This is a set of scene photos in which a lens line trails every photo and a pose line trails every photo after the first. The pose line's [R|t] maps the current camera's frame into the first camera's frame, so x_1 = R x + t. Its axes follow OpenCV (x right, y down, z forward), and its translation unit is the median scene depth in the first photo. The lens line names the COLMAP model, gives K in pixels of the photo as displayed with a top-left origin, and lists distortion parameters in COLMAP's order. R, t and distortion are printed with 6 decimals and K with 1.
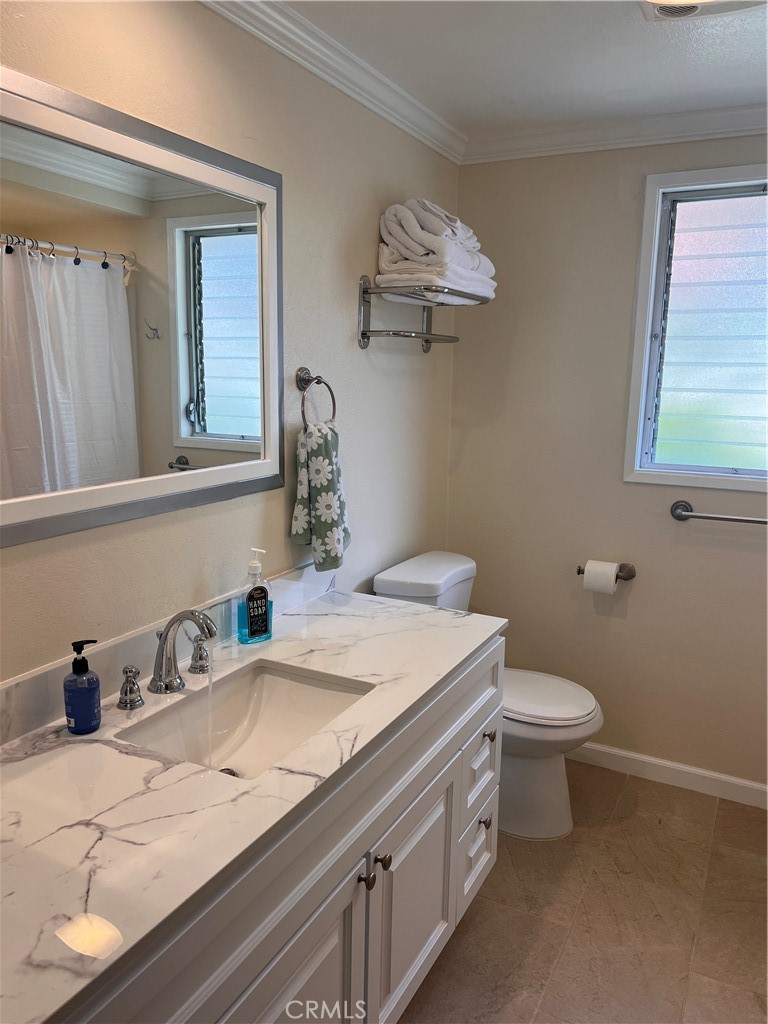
lens RADIAL K [[763.9, 0, 388.3], [0, 763.9, 512.8], [0, 0, 1]] dist [0.036377, -0.030526]
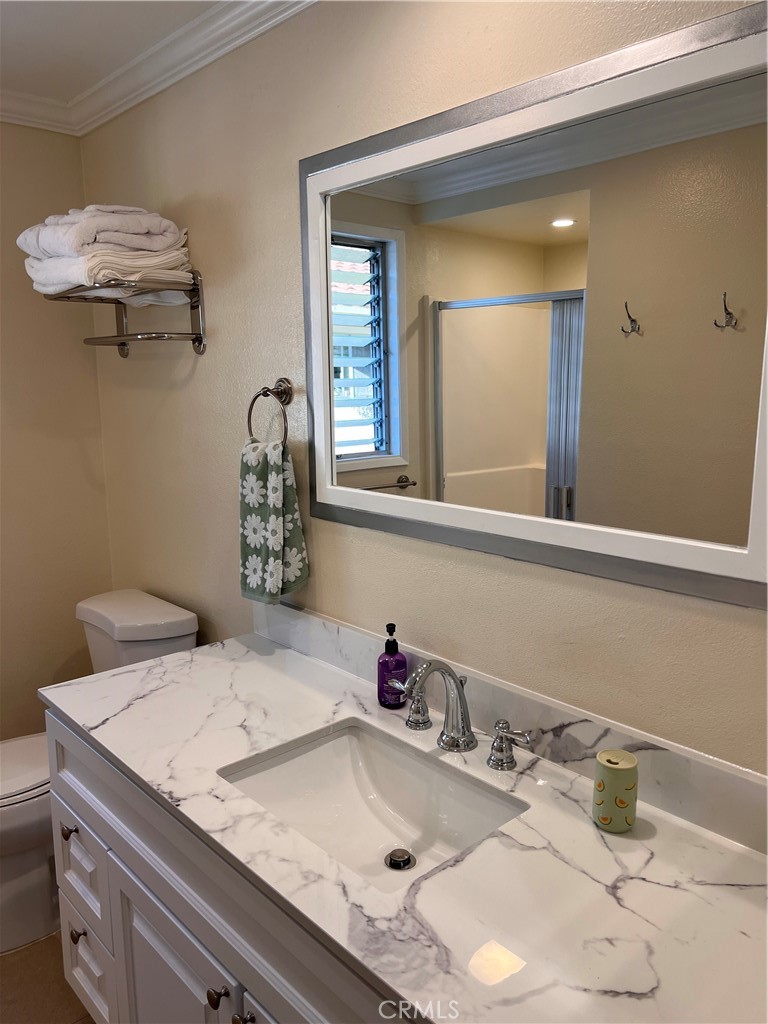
lens RADIAL K [[763.9, 0, 388.7], [0, 763.9, 511.6], [0, 0, 1]] dist [0.036377, -0.030526]
pose [[0.333746, -0.183697, 0.924591, -0.740873], [0.186508, 0.974308, 0.126252, -0.112283], [-0.924028, 0.130307, 0.359432, 0.520480]]
